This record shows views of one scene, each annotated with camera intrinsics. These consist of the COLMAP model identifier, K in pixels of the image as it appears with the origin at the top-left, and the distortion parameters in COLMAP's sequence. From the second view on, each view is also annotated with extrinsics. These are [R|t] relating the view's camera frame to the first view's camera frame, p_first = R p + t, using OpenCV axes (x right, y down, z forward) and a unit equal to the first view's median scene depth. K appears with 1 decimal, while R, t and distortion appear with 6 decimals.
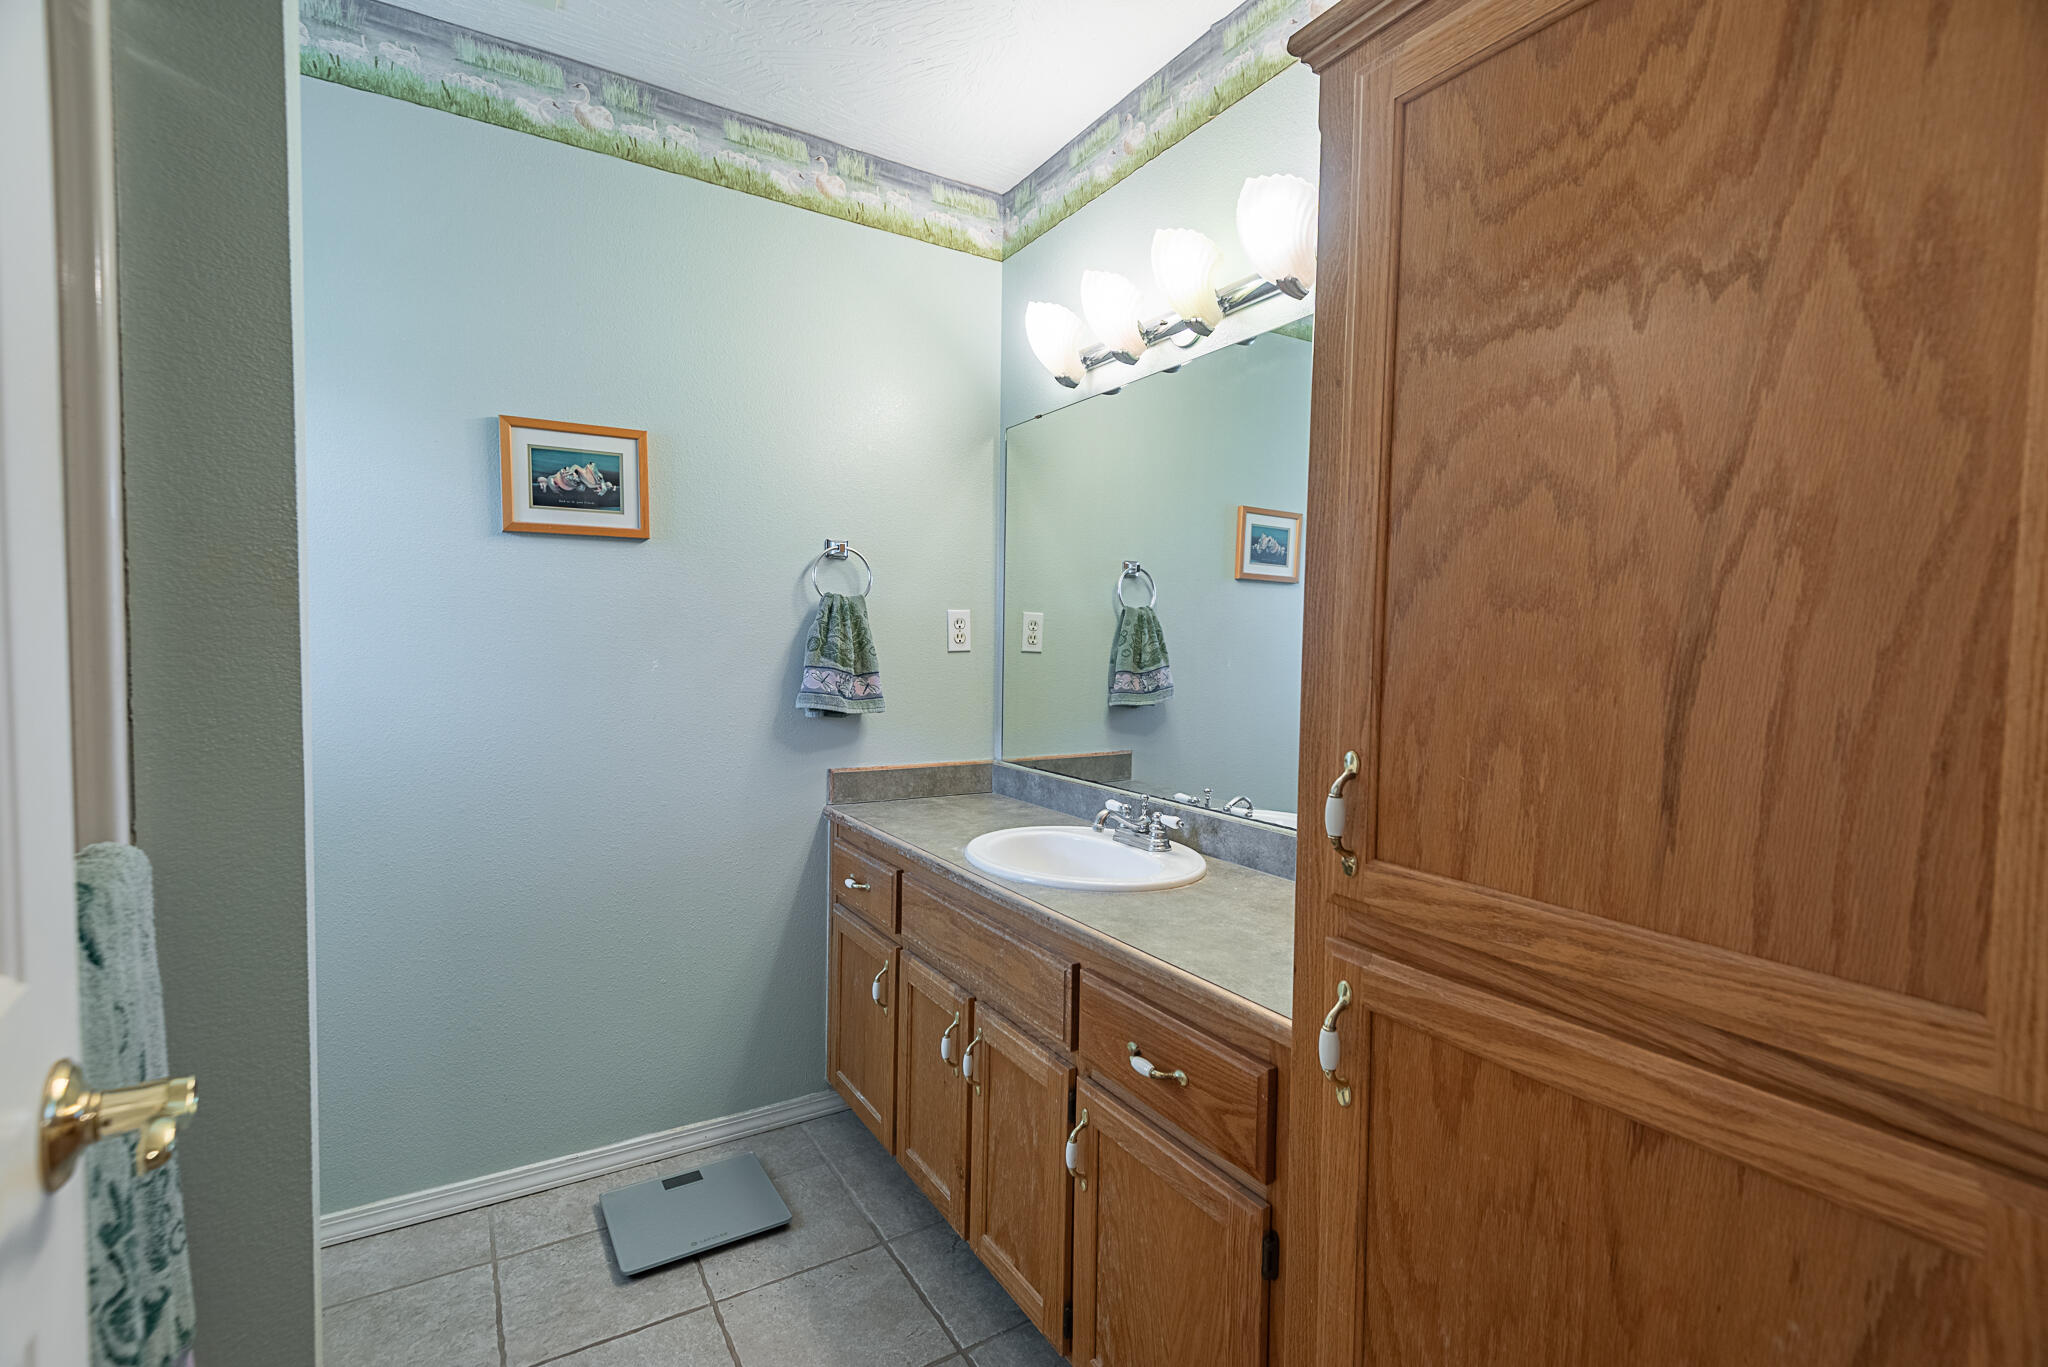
lens RADIAL K [[945.8, 0, 1024.4], [0, 945.8, 684.1], [0, 0, 1]] dist [0.011794, -0.003587]
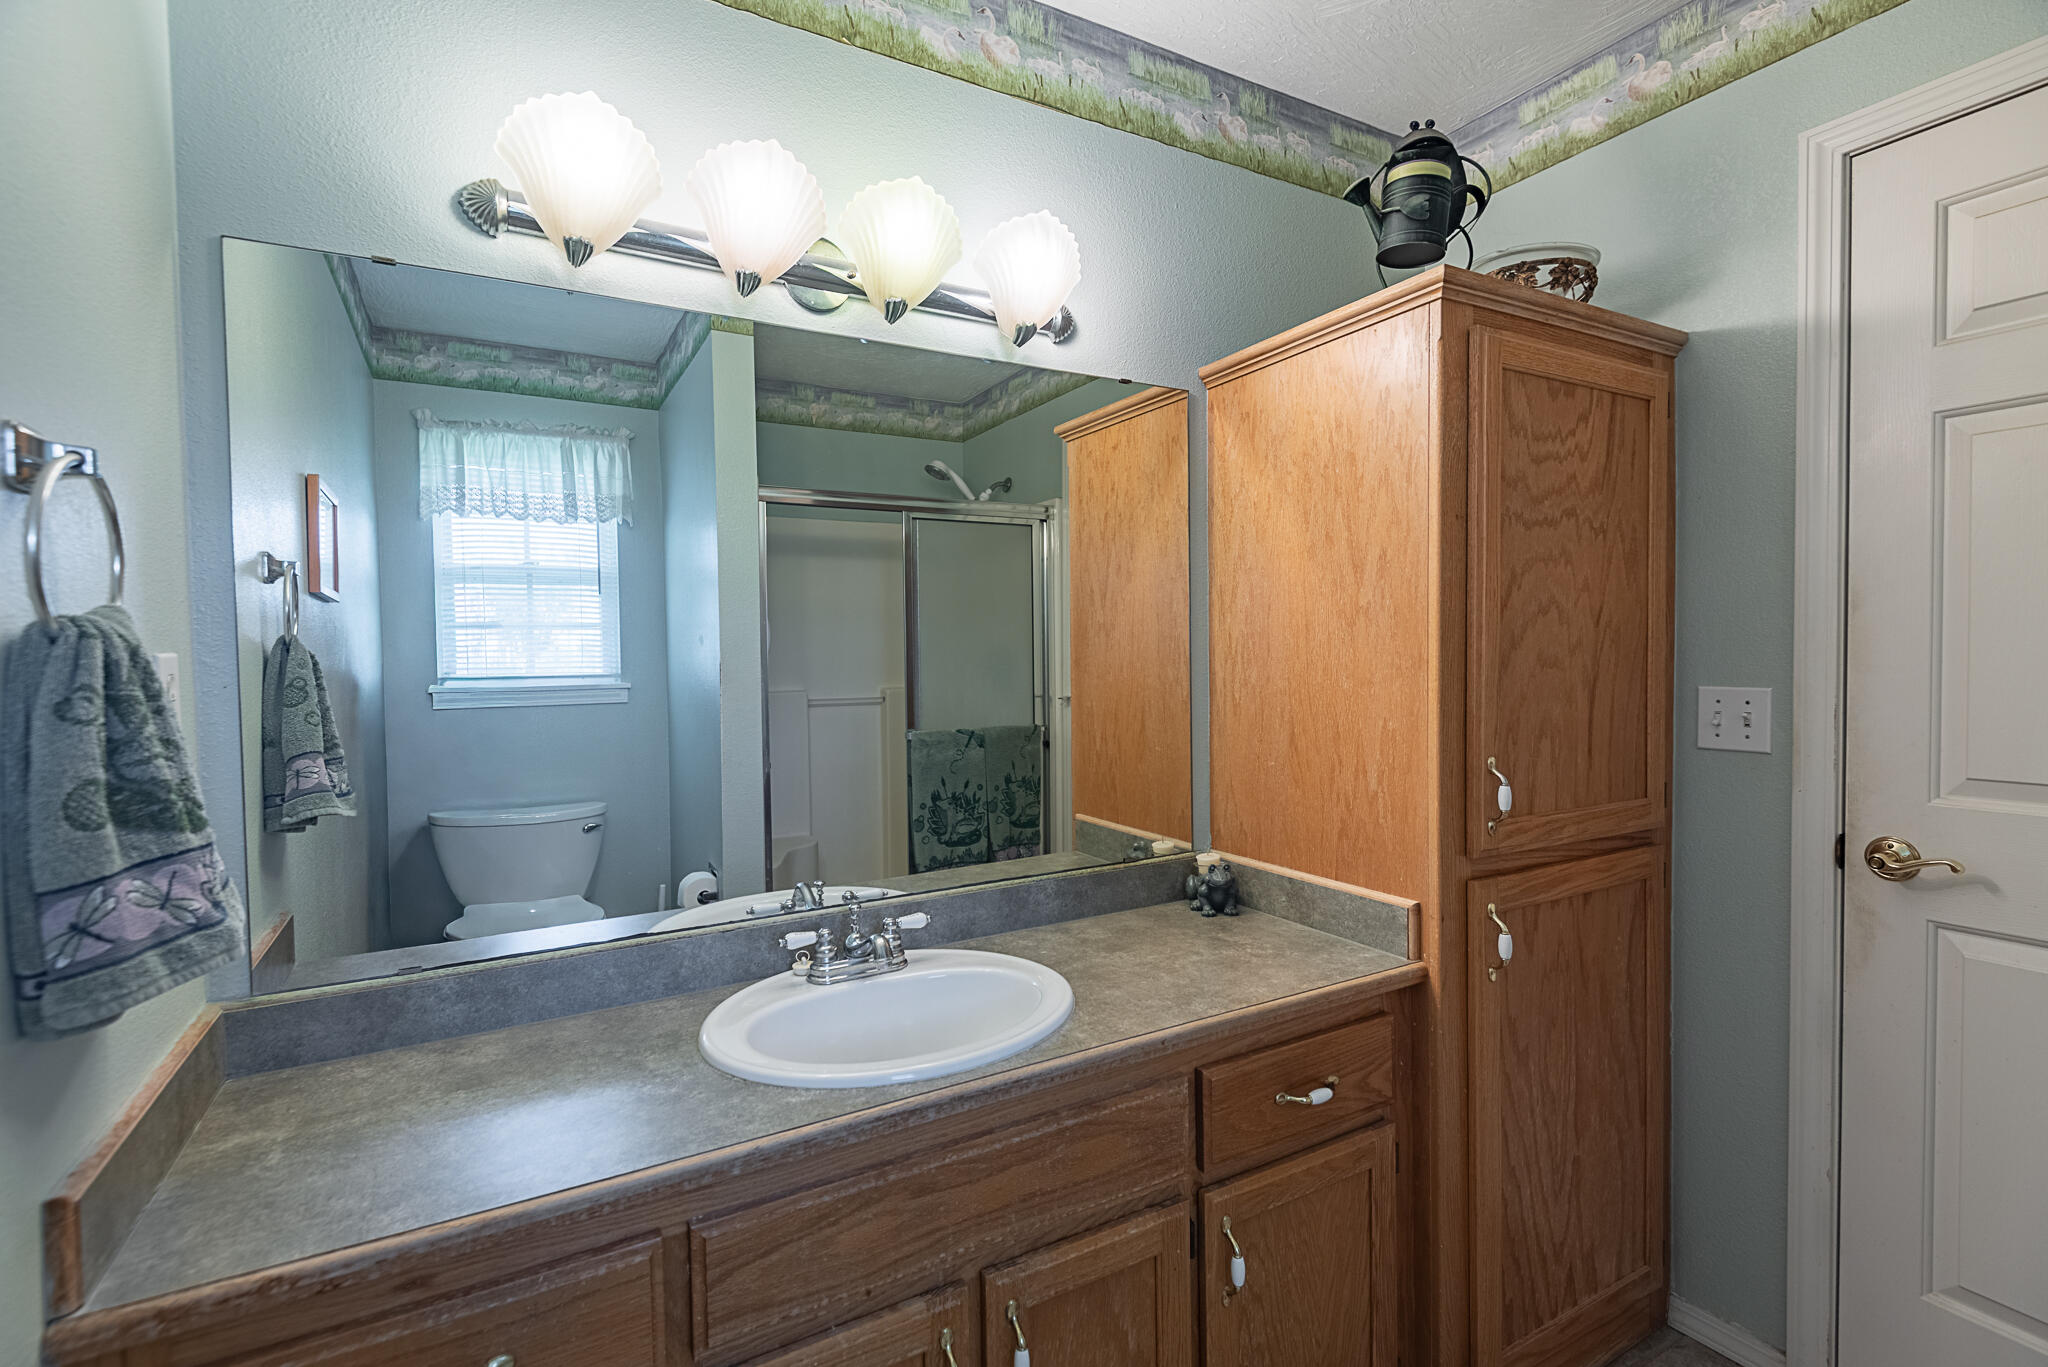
lens RADIAL K [[945.8, 0, 1022.0], [0, 945.8, 675.5], [0, 0, 1]] dist [0.011794, -0.003587]
pose [[0.023200, -0.050982, 0.998430, -0.559934], [0.056409, 0.997175, 0.049607, -0.084634], [-0.998138, 0.055170, 0.026010, 0.777682]]
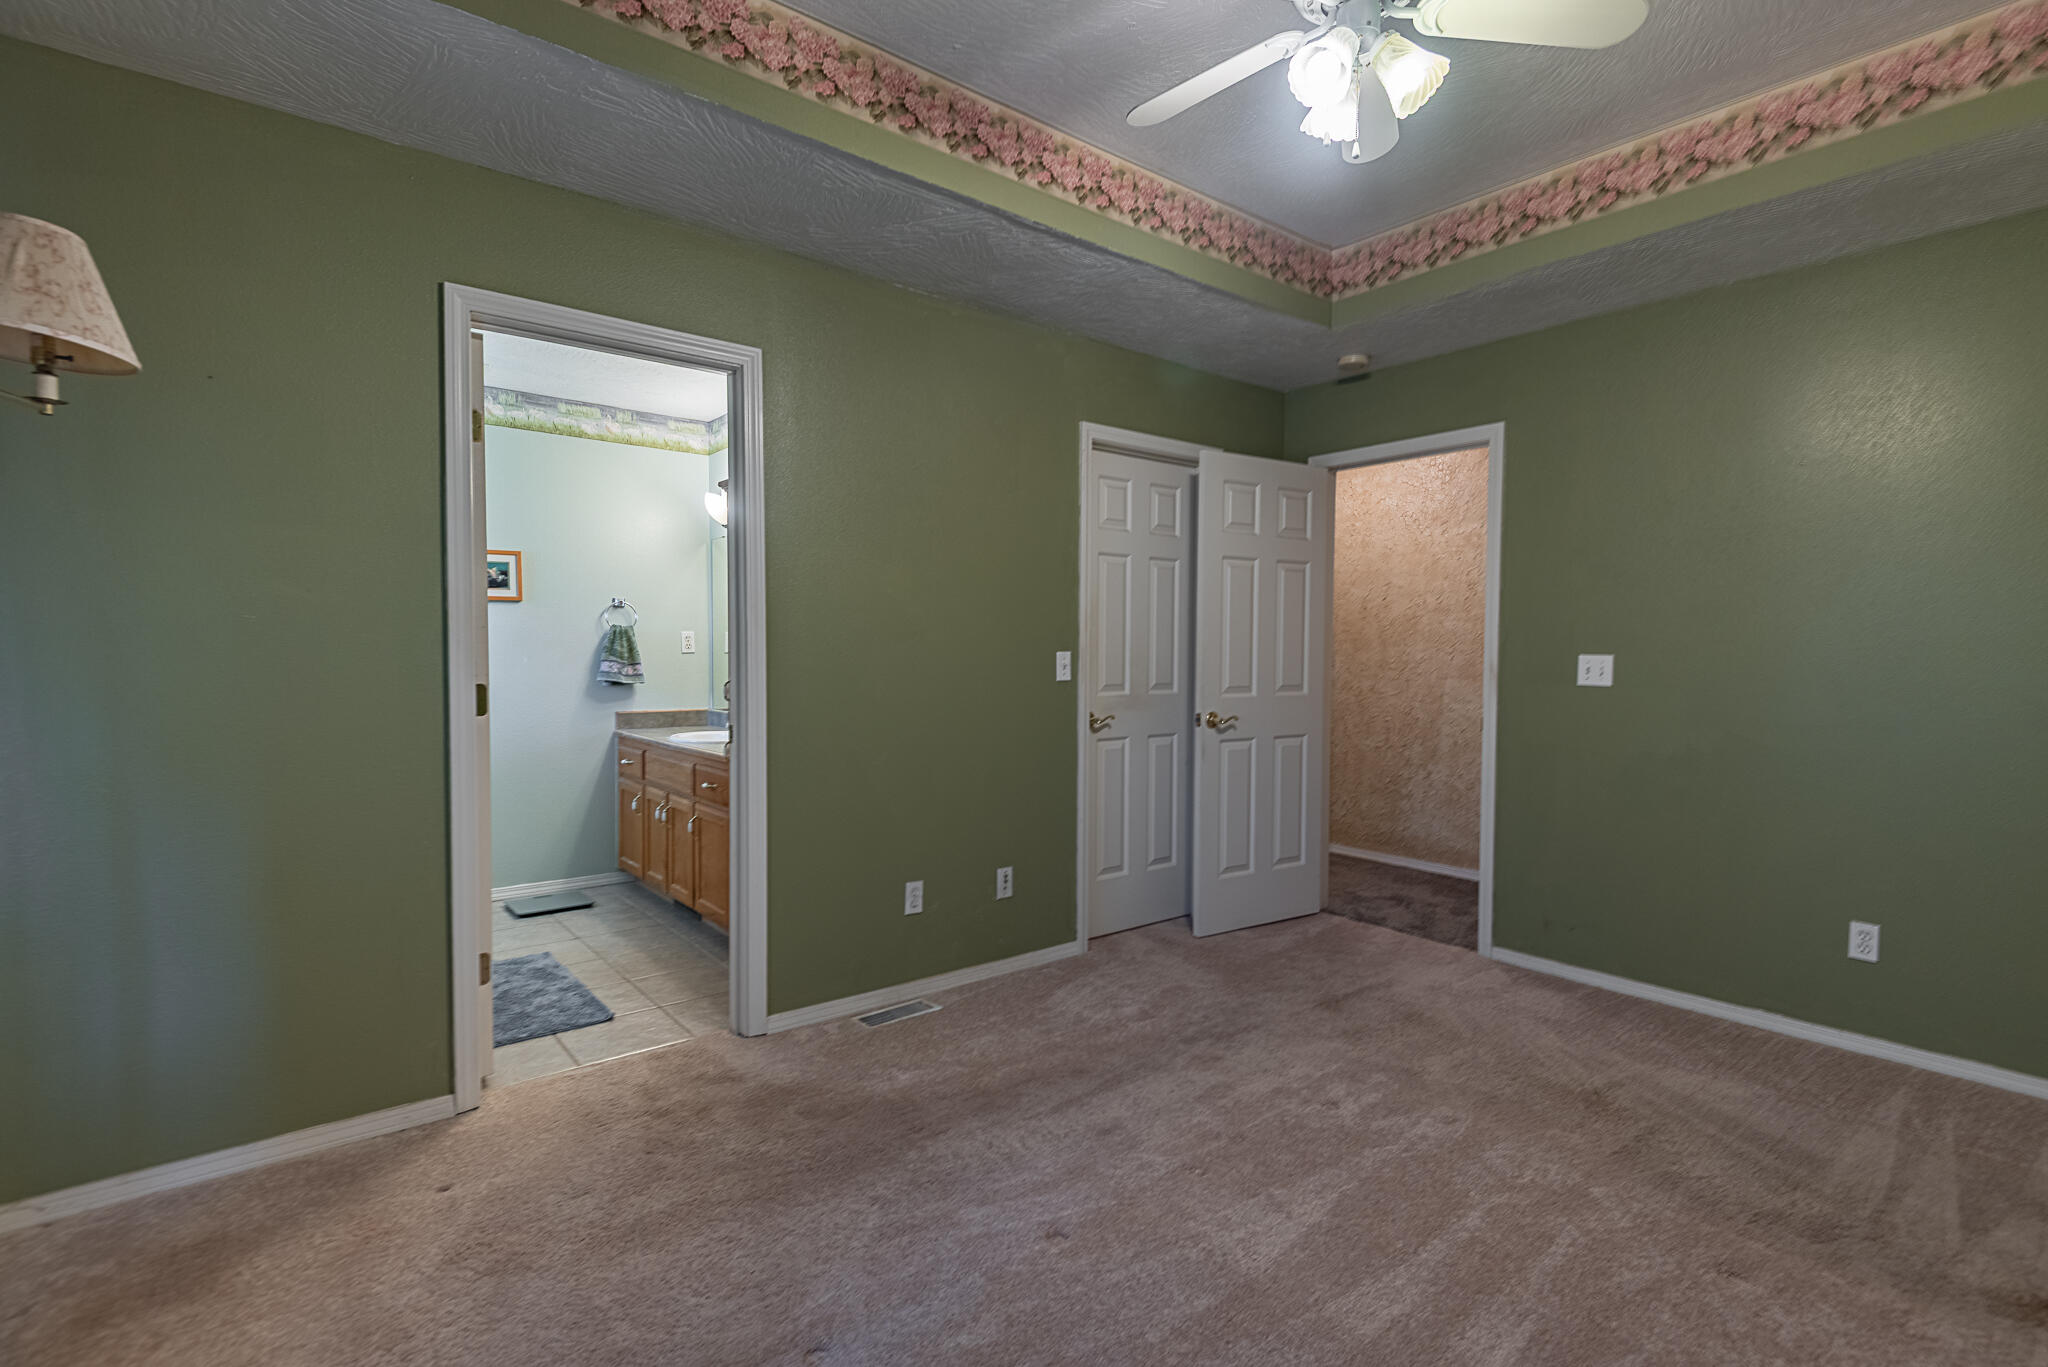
lens RADIAL K [[945.8, 0, 1030.9], [0, 945.8, 683.4], [0, 0, 1]] dist [0.011794, -0.003587]
pose [[0.987895, -0.012389, 0.154629, 0.381847], [0.013493, 0.999890, -0.006092, 0.058245], [-0.154536, 0.008105, 0.987954, -1.219090]]
